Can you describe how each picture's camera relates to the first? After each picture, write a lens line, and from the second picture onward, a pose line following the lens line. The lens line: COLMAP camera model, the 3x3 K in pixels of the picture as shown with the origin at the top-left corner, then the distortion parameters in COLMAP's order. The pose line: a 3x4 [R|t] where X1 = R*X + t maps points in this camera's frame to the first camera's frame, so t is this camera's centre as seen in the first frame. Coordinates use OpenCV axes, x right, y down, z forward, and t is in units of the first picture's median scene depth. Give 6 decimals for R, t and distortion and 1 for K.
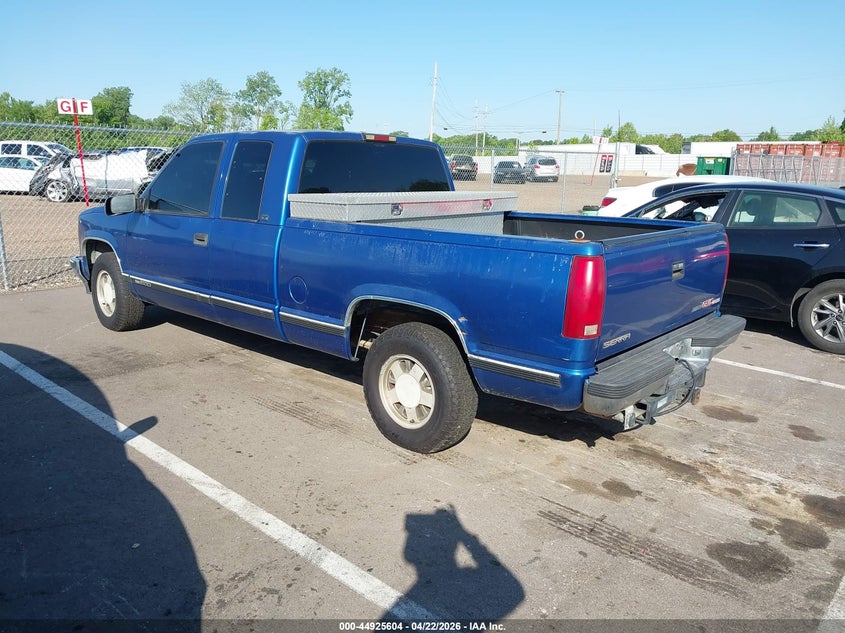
lens RADIAL K [[655.5, 0, 422.5], [0, 655.5, 316.5], [0, 0, 1]] dist [-0.002709, -0.004521]
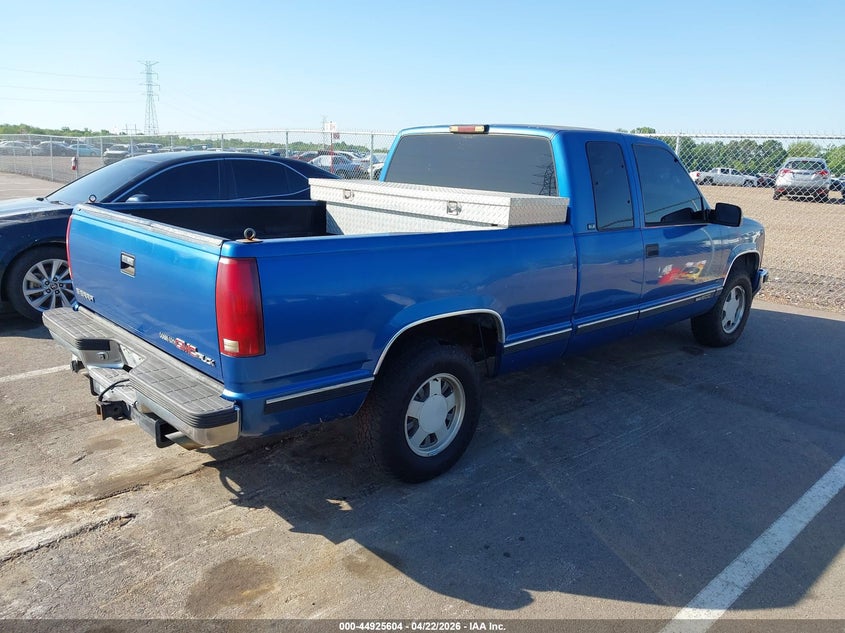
lens RADIAL K [[655.5, 0, 422.5], [0, 655.5, 316.5], [0, 0, 1]] dist [-0.002709, -0.004521]
pose [[-0.069538, 0.226641, -0.971493, 0.633508], [-0.261089, 0.935770, 0.236995, -0.164068], [0.962807, 0.270126, -0.005898, 0.730801]]
